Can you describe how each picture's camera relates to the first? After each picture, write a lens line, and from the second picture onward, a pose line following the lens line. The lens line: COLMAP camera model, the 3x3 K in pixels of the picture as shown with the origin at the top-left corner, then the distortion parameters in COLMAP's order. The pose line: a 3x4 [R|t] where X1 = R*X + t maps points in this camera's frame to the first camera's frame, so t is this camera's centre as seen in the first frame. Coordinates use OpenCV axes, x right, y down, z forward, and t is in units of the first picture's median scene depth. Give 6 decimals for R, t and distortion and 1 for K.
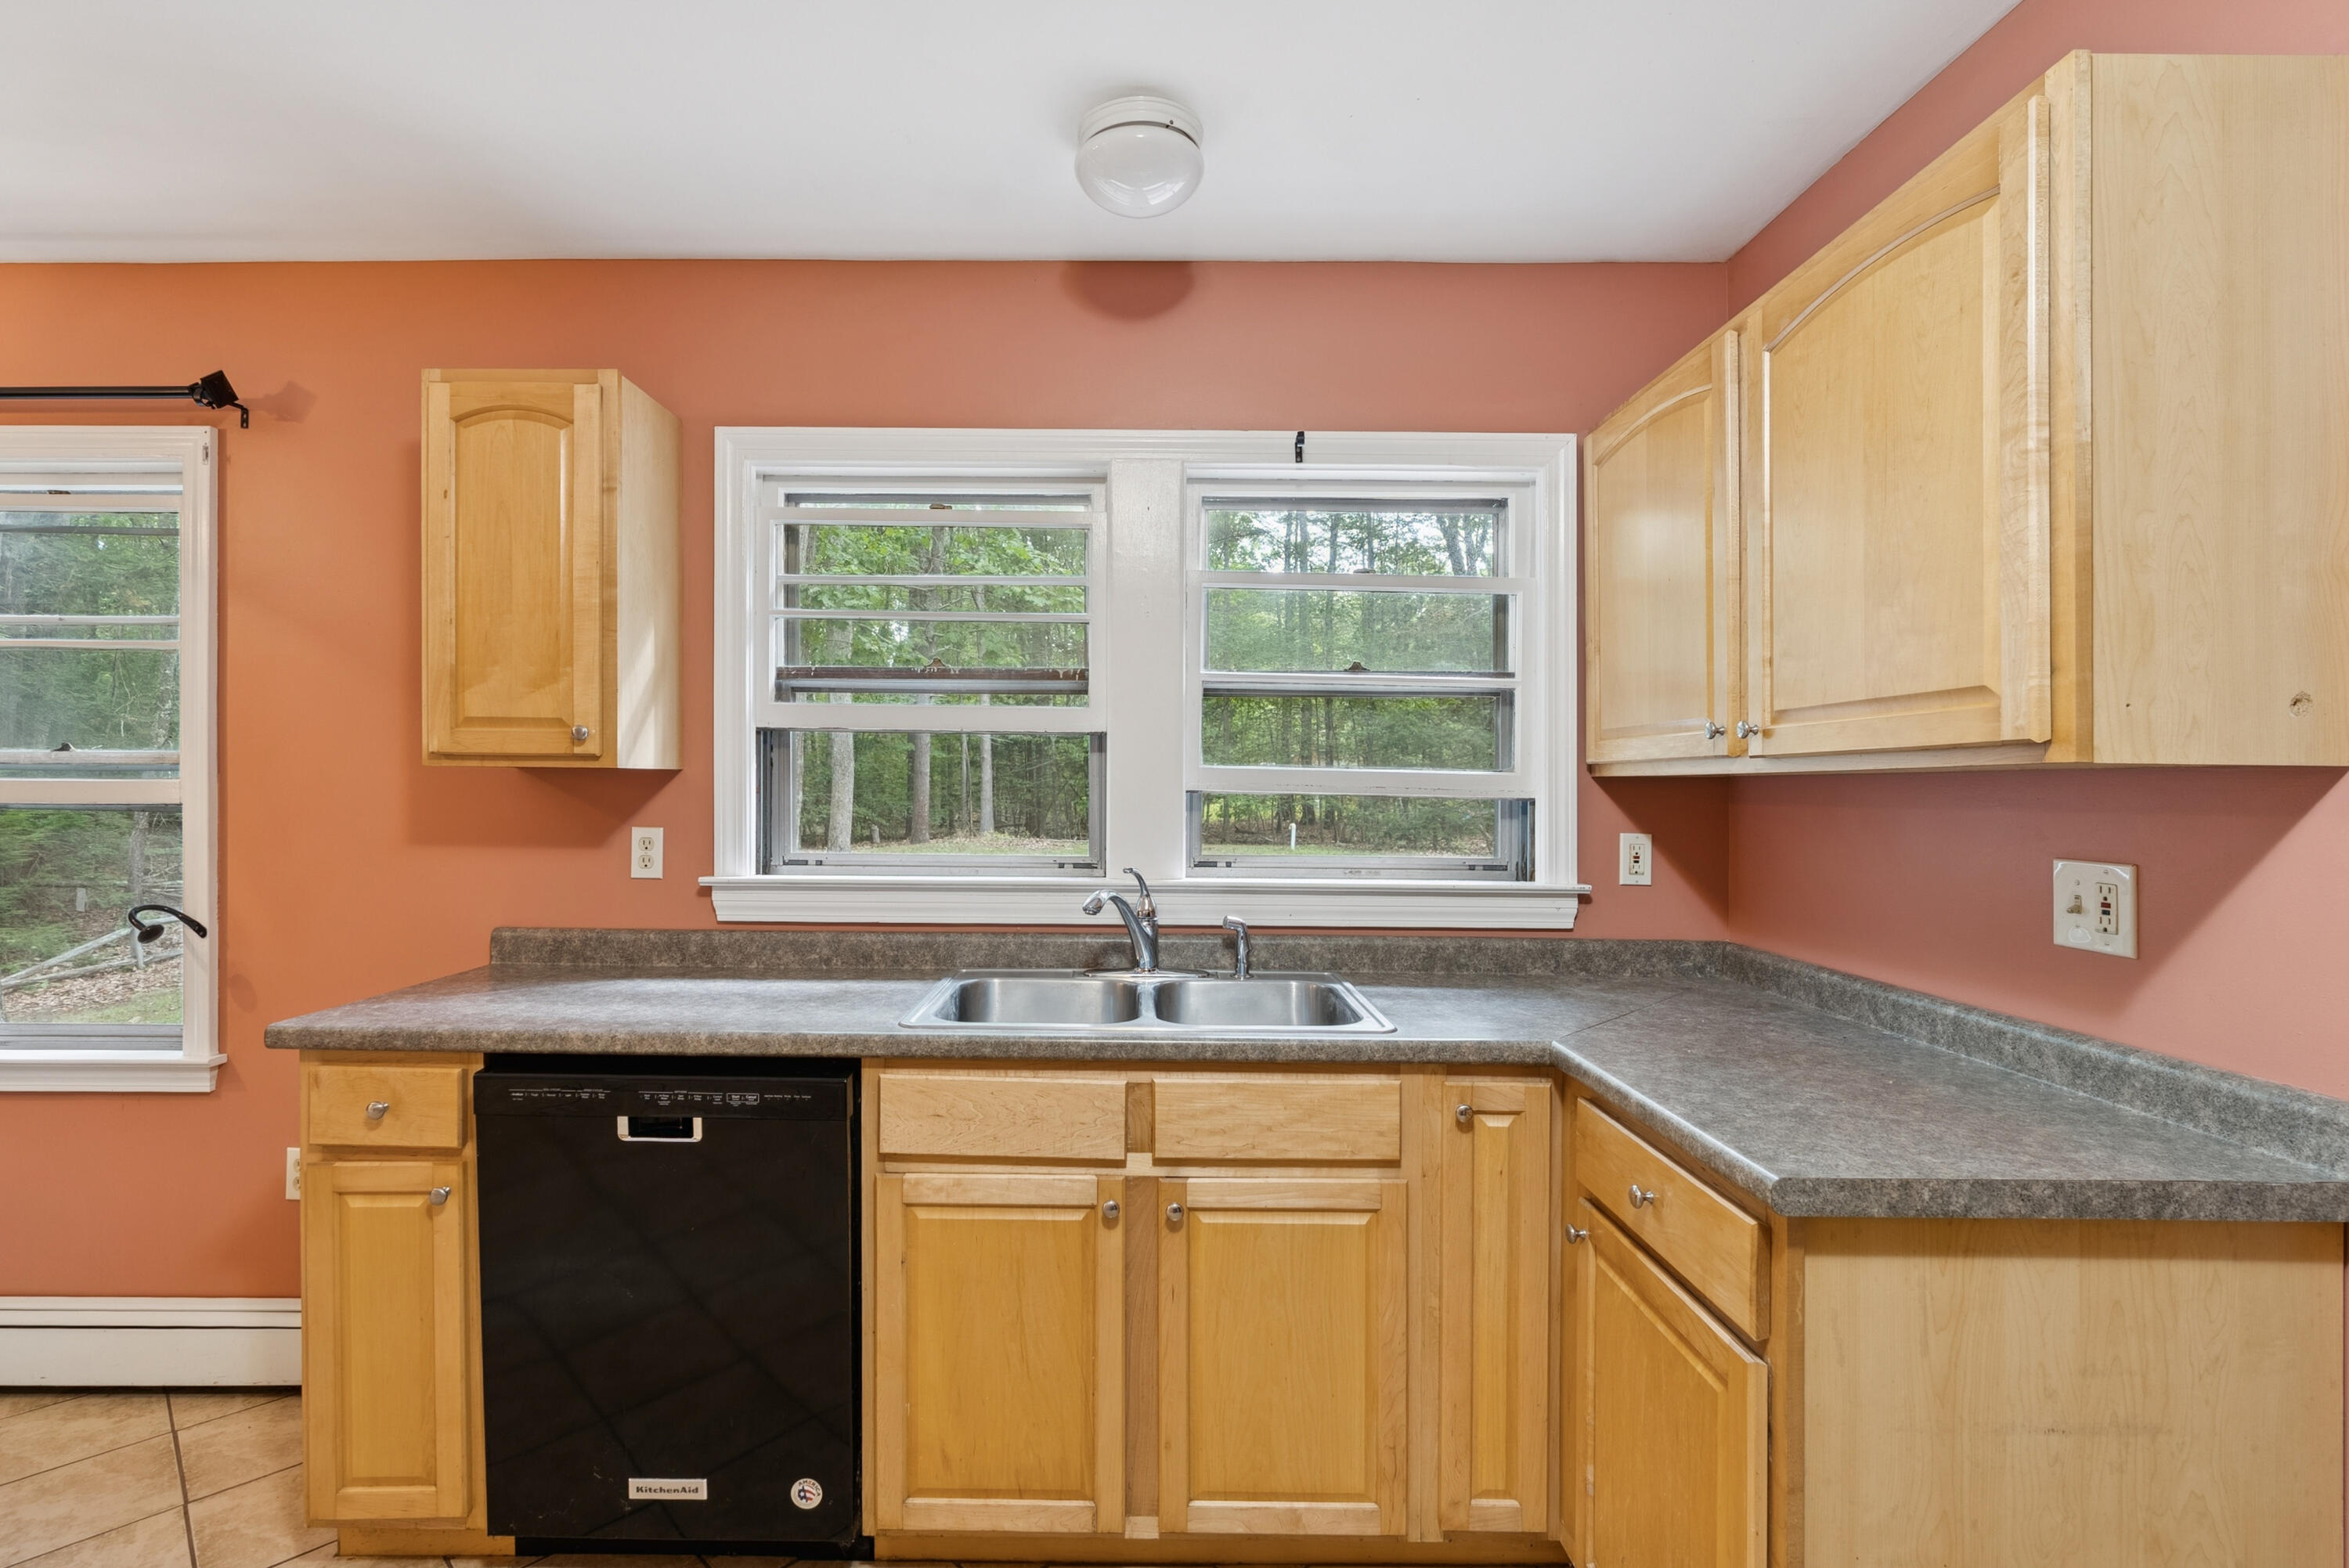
lens RADIAL K [[1077.3, 0, 1165.5], [0, 1077.3, 787.3], [0, 0, 1]] dist [-0.008811, 0.000568]
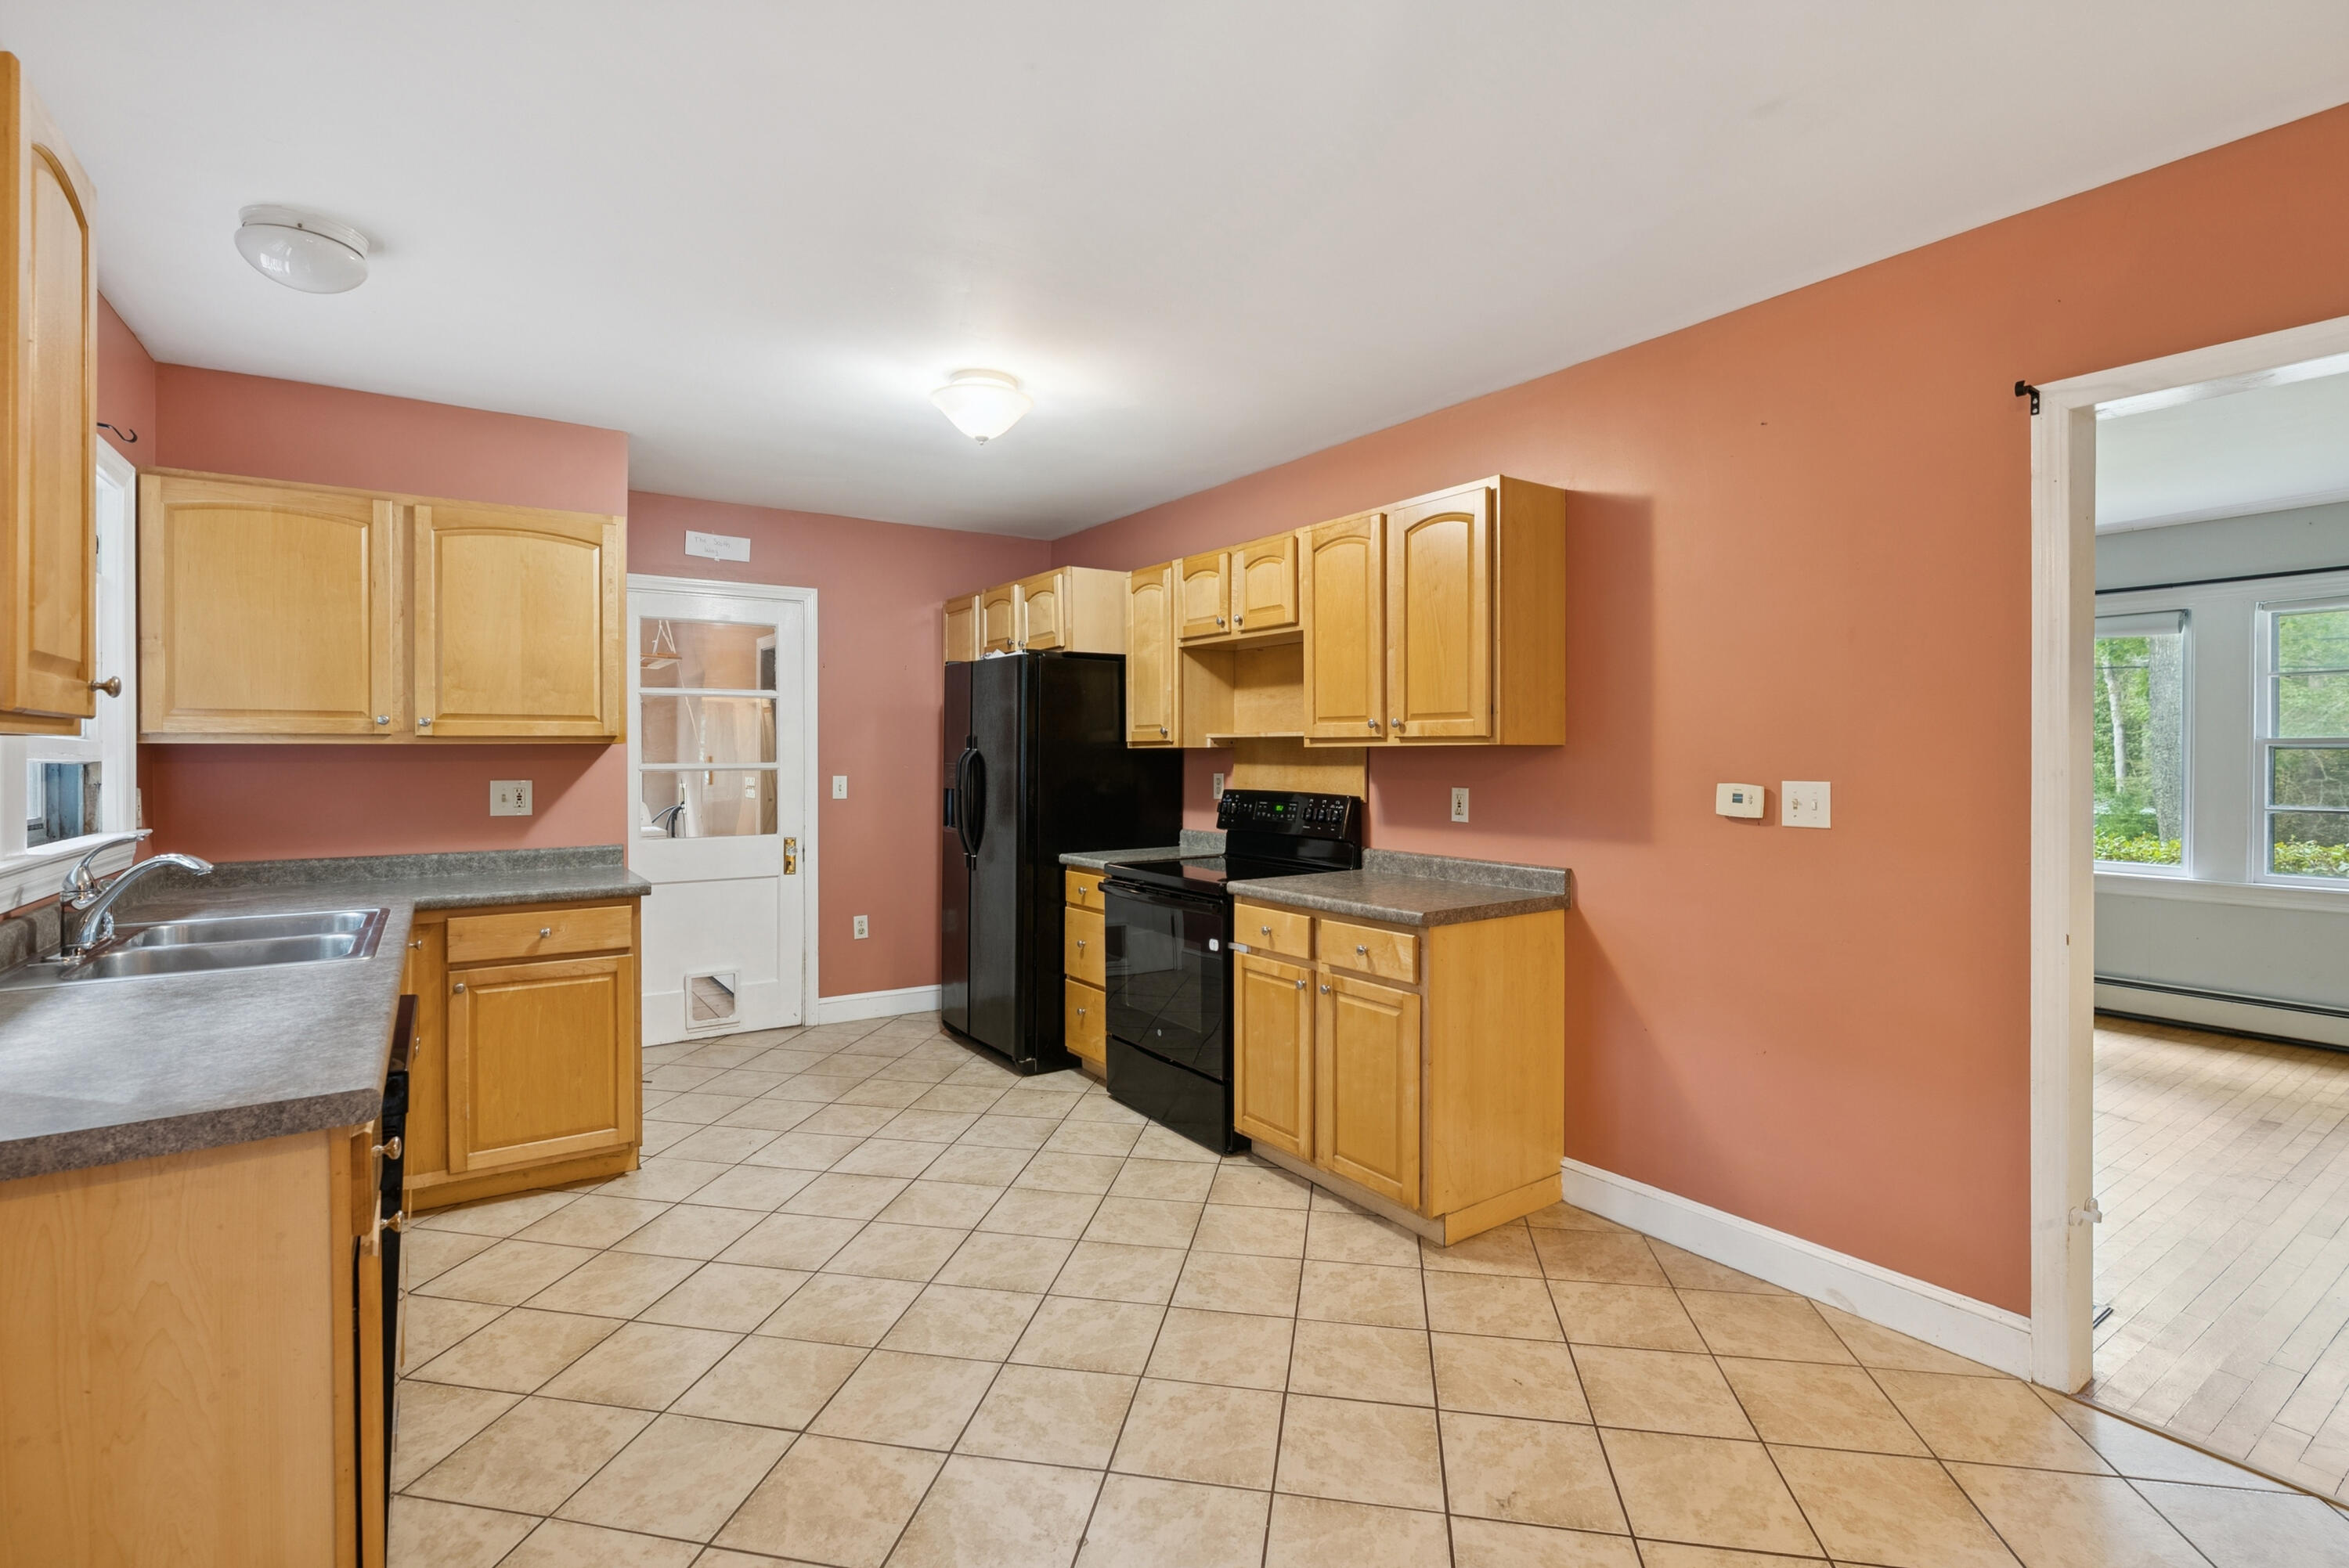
lens RADIAL K [[1077.3, 0, 1171.8], [0, 1077.3, 758.3], [0, 0, 1]] dist [-0.008811, 0.000568]
pose [[-0.555978, -0.009810, 0.831139, -1.611167], [-0.000304, 0.999933, 0.011599, -0.009353], [-0.831197, 0.006196, -0.555944, 0.851630]]
